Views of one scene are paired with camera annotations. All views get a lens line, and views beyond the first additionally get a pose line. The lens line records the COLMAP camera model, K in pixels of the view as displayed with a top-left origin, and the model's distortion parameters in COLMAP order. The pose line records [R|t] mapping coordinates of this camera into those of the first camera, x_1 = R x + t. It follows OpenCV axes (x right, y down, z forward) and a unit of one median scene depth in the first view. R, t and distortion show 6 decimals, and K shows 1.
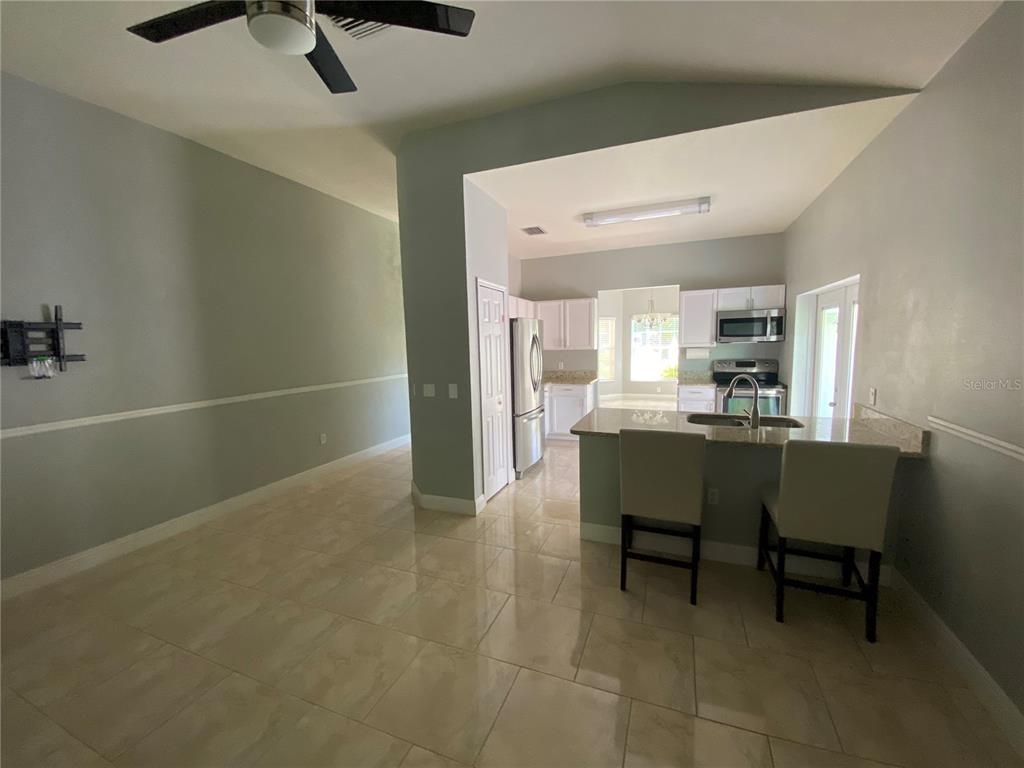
lens RADIAL K [[423.7, 0, 512.0], [0, 423.7, 384.0], [0, 0, 1]] dist [0.028171, -0.019054]
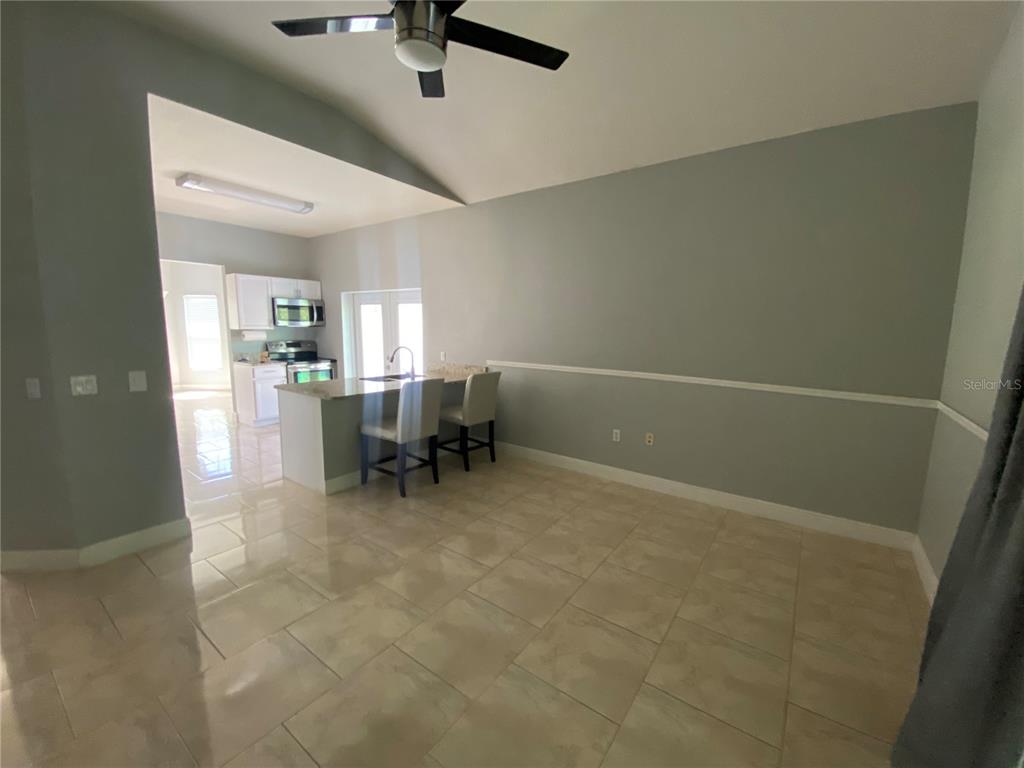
lens RADIAL K [[423.7, 0, 512.0], [0, 423.7, 384.0], [0, 0, 1]] dist [0.028171, -0.019054]
pose [[0.249178, -0.111488, 0.962019, -0.475243], [0.090119, 0.991711, 0.091587, 0.008048], [-0.964256, 0.063875, 0.257160, 0.136187]]
